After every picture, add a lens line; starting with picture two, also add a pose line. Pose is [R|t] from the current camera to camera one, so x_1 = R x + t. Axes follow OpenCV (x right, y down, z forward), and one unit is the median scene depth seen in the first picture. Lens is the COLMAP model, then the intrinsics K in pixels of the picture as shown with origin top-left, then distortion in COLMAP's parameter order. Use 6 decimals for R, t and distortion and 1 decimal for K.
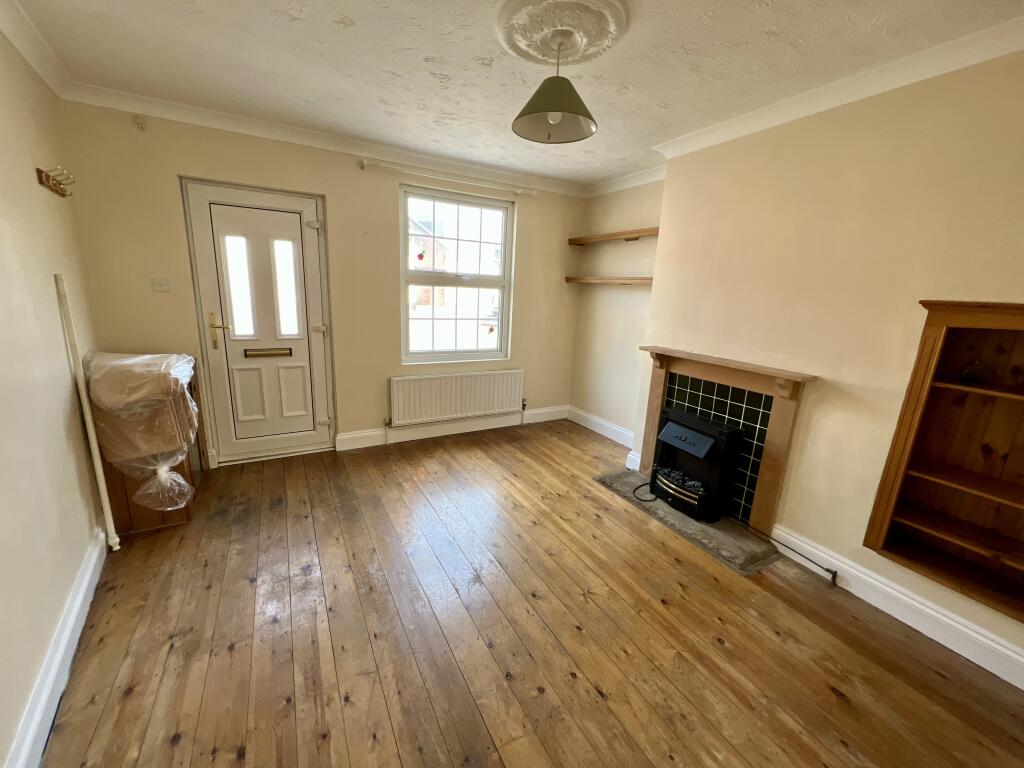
lens RADIAL K [[404.2, 0, 512.0], [0, 404.2, 384.0], [0, 0, 1]] dist [-0.000631, 0.000312]
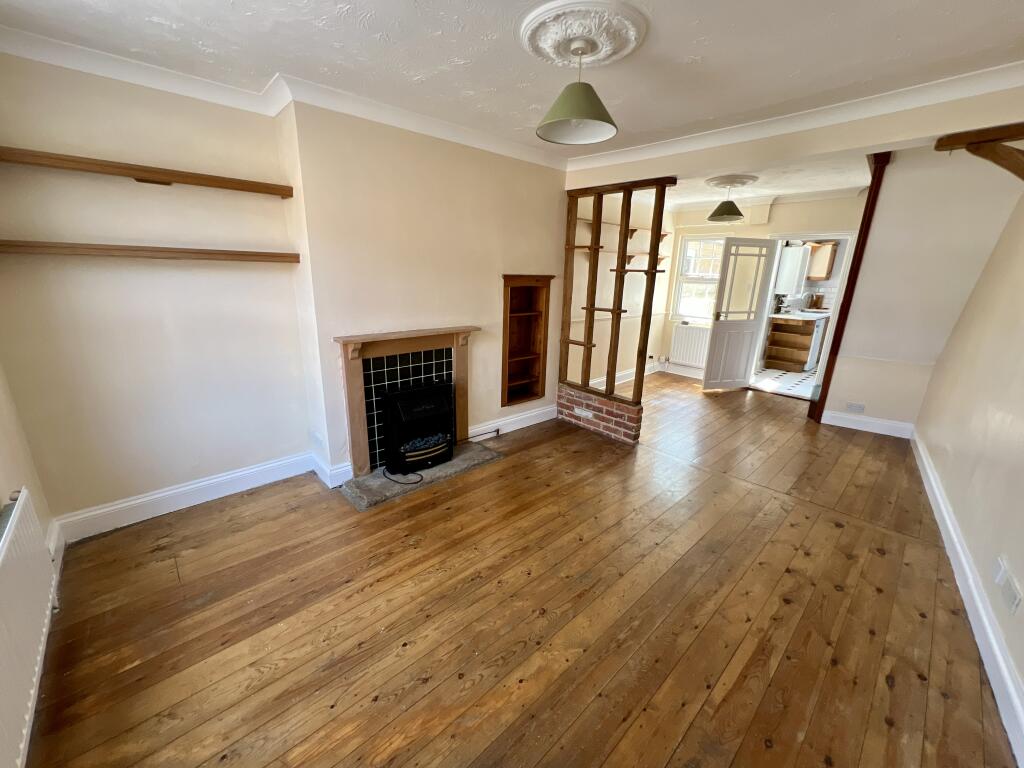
lens RADIAL K [[404.2, 0, 512.0], [0, 404.2, 384.0], [0, 0, 1]] dist [-0.000631, 0.000312]
pose [[-0.229737, -0.315168, 0.920809, -0.660513], [0.189568, 0.913504, 0.359964, -0.288488], [-0.954612, 0.257253, -0.150120, 0.957951]]
